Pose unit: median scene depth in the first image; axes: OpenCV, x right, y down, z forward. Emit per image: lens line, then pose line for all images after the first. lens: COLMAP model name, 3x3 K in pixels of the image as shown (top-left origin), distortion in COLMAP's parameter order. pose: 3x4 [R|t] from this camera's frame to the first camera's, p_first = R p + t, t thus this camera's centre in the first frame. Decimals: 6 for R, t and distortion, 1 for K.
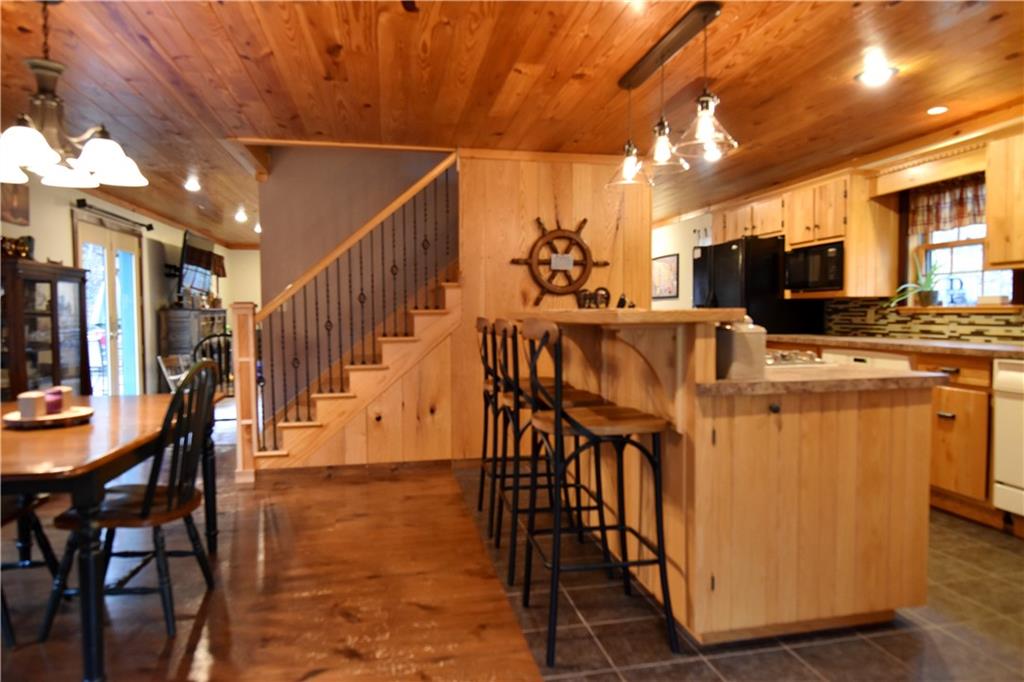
lens RADIAL K [[627.8, 0, 514.2], [0, 627.8, 338.9], [0, 0, 1]] dist [-0.010290, -0.004569]
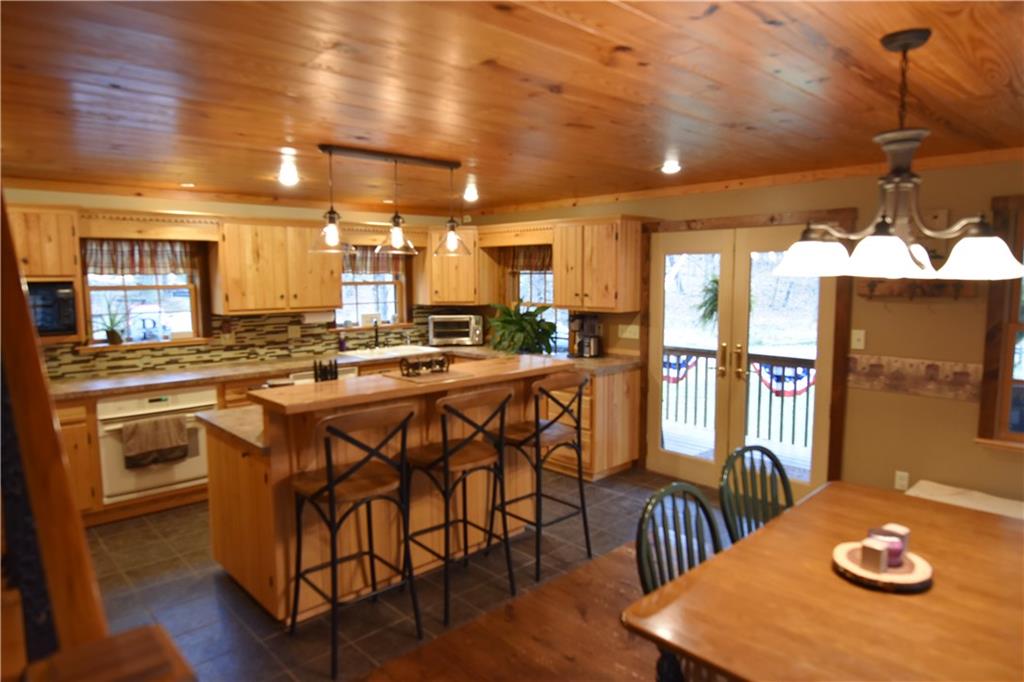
lens RADIAL K [[627.8, 0, 513.1], [0, 627.8, 339.8], [0, 0, 1]] dist [-0.010290, -0.004569]
pose [[-0.529638, -0.079884, 0.844454, -0.655467], [0.043421, 0.991697, 0.121047, -0.169405], [-0.847111, 0.100778, -0.521772, 1.029848]]
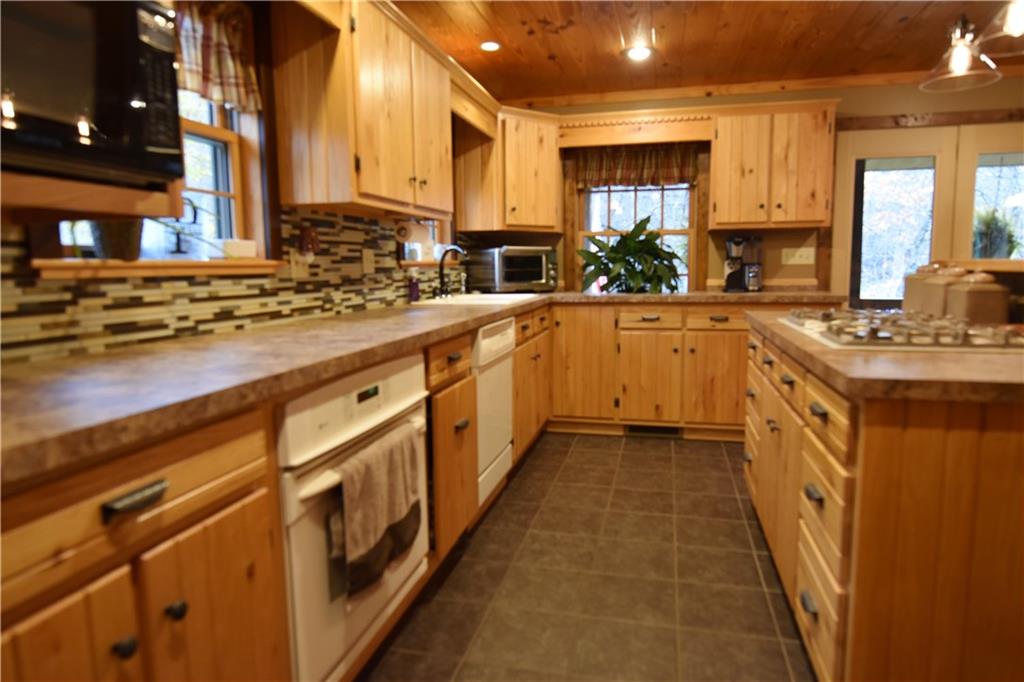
lens RADIAL K [[627.8, 0, 511.0], [0, 627.8, 340.1], [0, 0, 1]] dist [-0.010290, -0.004569]
pose [[-0.905489, -0.034002, 0.423005, 0.305525], [0.034513, 0.987583, 0.153263, -0.056493], [-0.422964, 0.153377, -0.893072, 1.305330]]
